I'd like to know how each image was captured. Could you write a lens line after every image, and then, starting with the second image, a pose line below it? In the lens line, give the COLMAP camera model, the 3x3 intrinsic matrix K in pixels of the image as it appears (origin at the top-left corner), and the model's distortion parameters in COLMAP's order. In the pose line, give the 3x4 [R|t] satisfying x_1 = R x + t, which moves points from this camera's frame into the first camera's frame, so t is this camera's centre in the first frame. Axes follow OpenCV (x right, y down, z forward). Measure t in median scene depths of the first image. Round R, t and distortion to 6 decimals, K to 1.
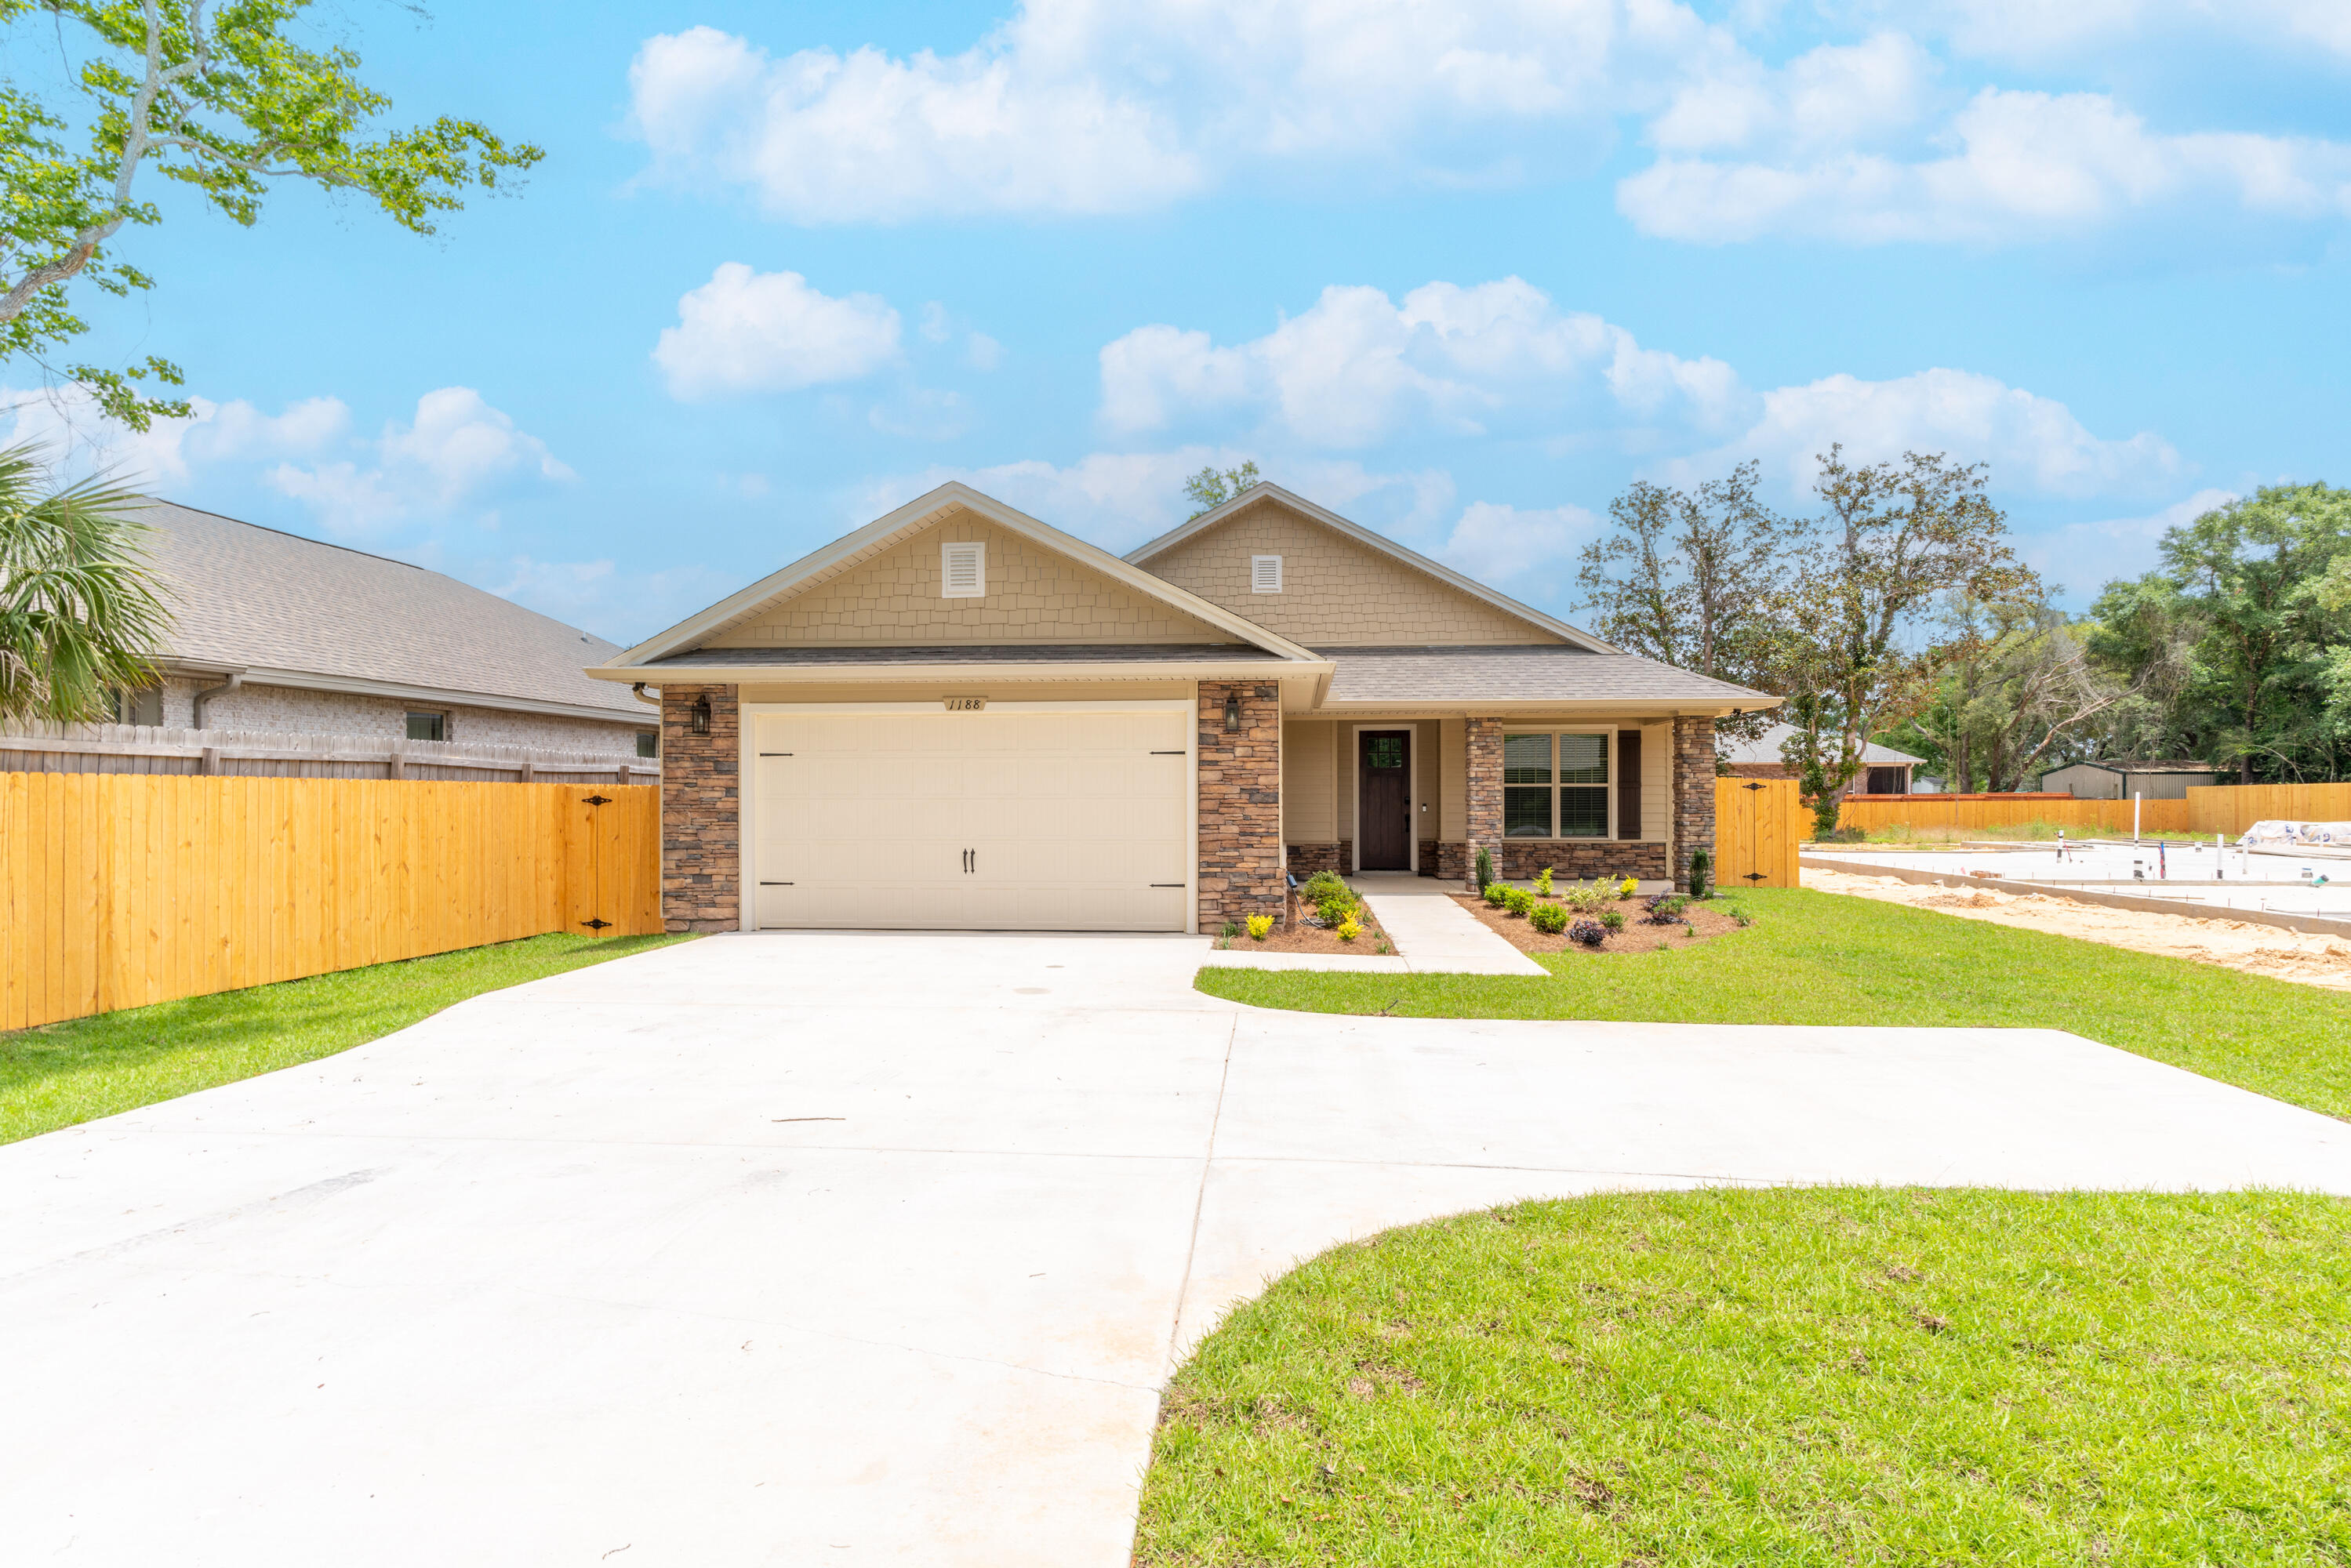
lens RADIAL K [[1315.5, 0, 1183.7], [0, 1315.5, 783.6], [0, 0, 1]] dist [0.005263, -0.001830]
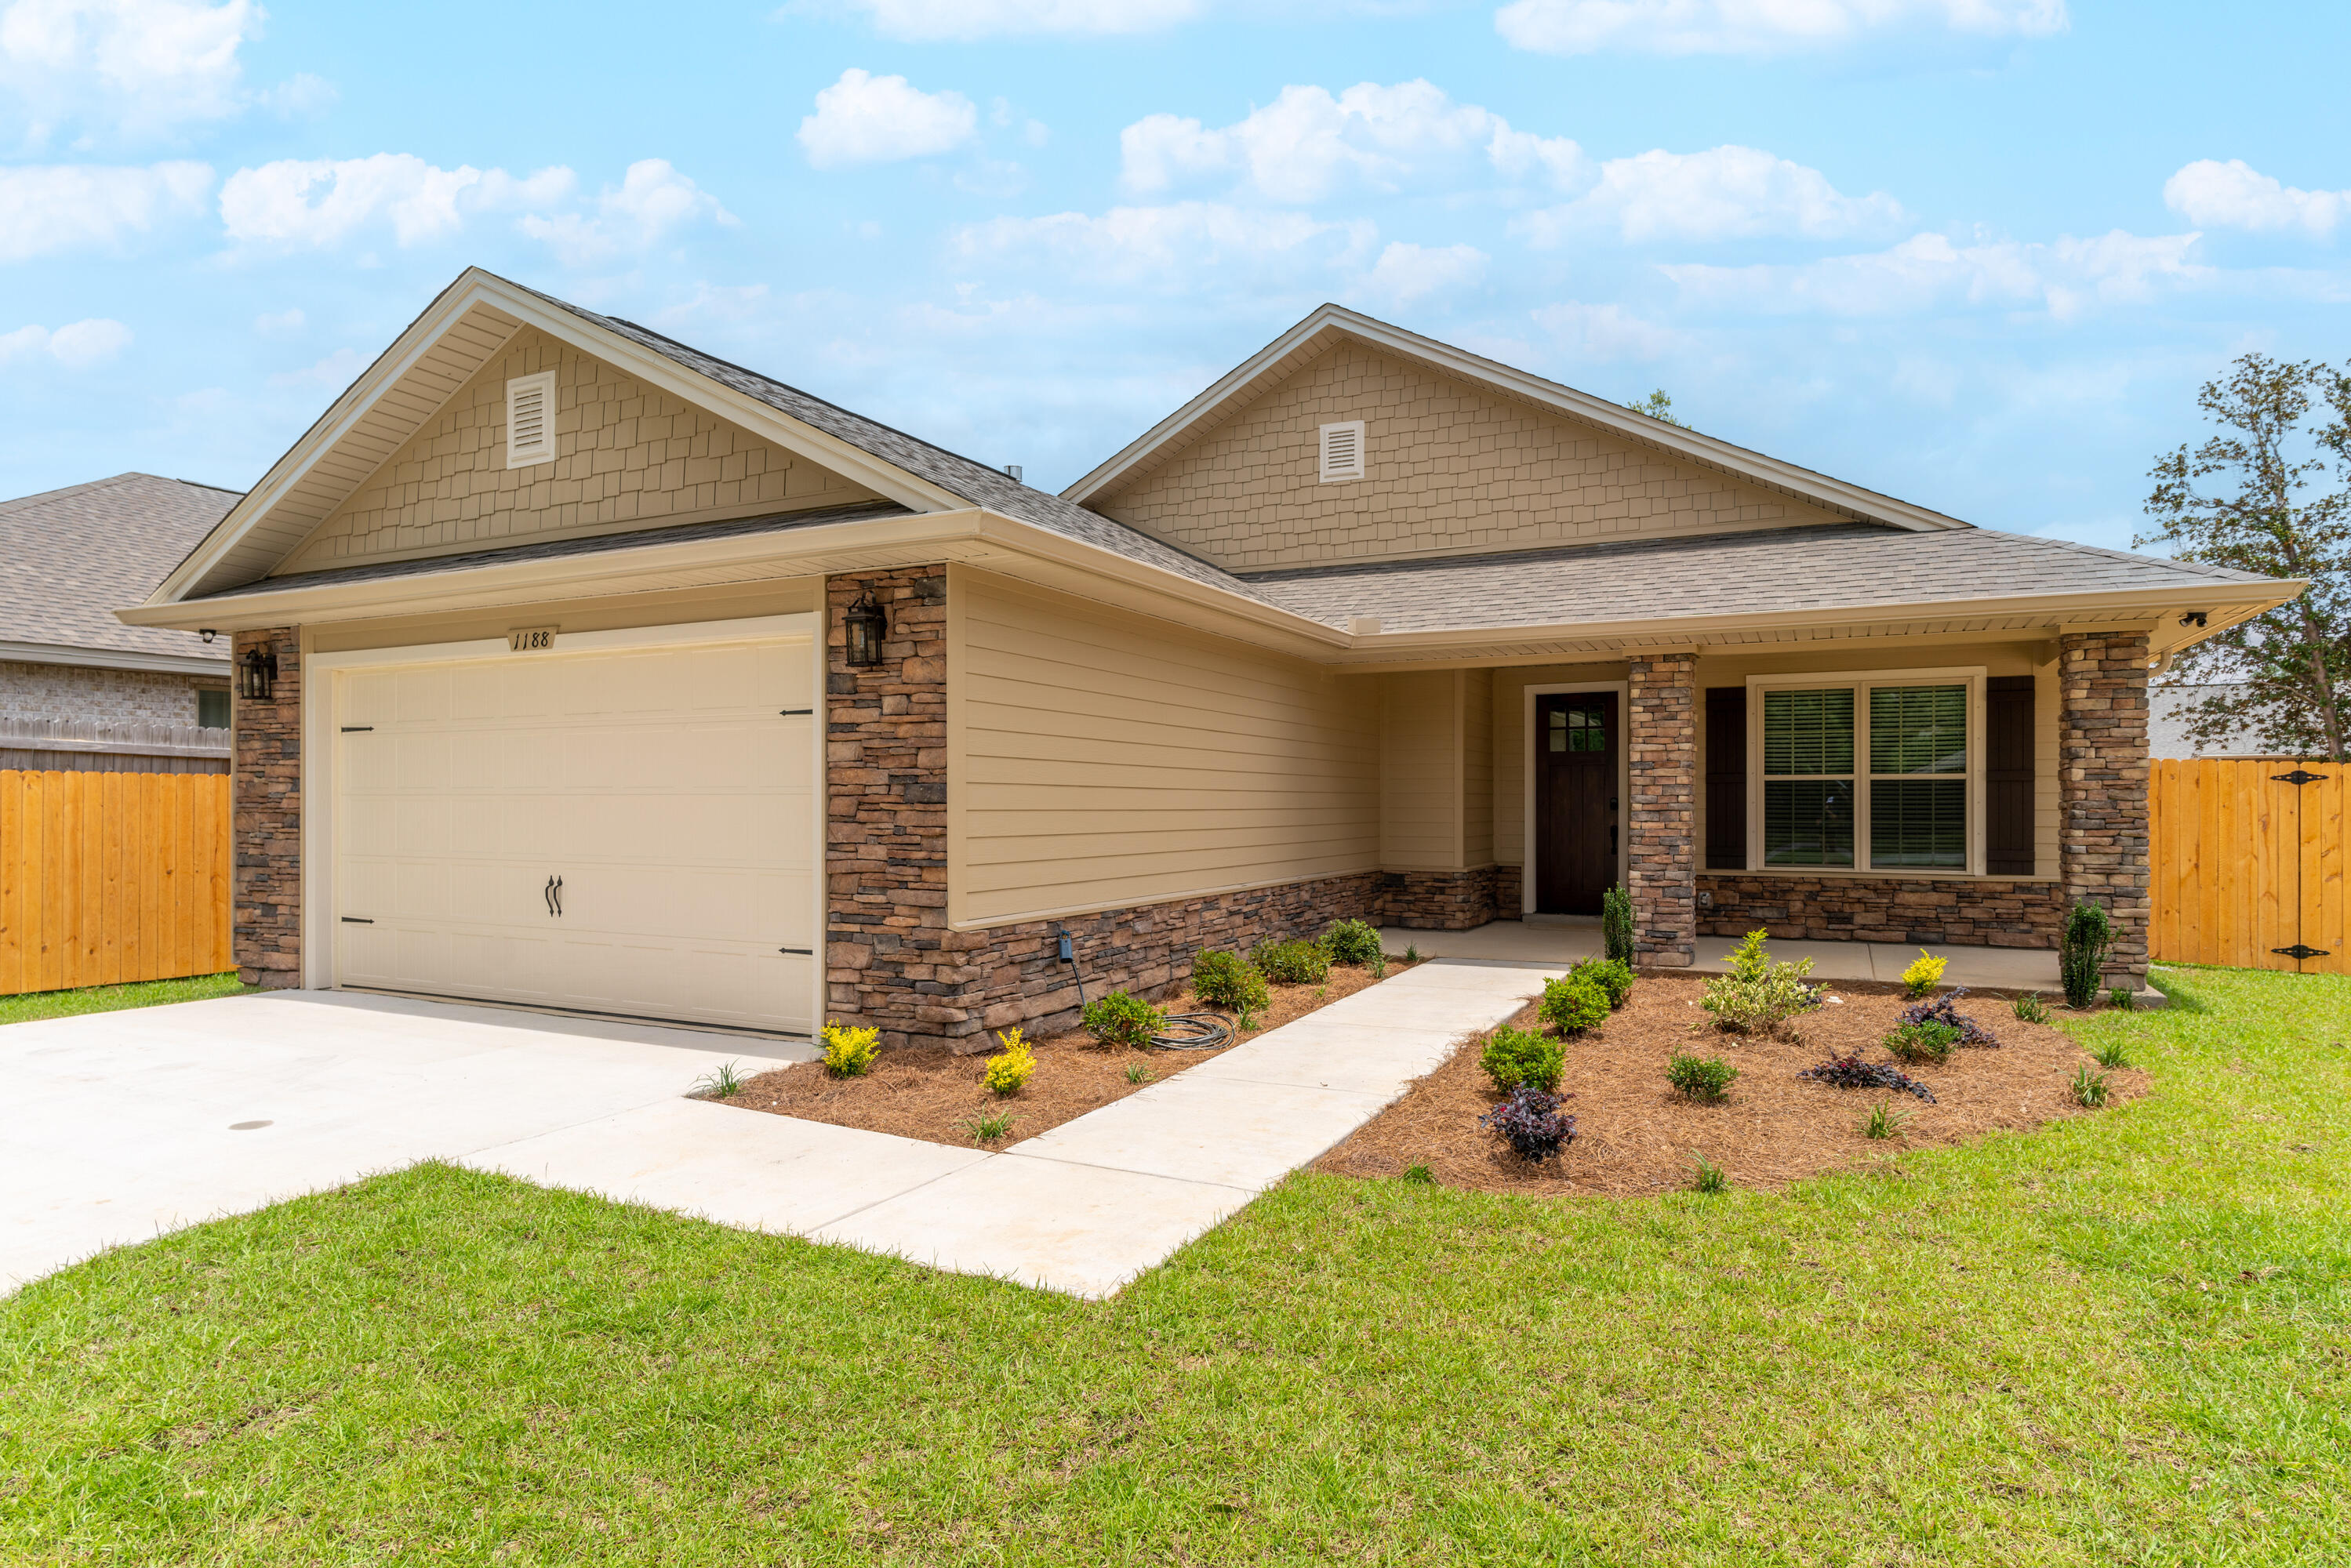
lens RADIAL K [[1315.5, 0, 1164.5], [0, 1315.5, 795.7], [0, 0, 1]] dist [0.005263, -0.001830]
pose [[0.925238, 0.001060, -0.379385, 0.247057], [0.001043, 0.999985, 0.005338, 0.006707], [0.379385, -0.005334, 0.925224, 0.399286]]
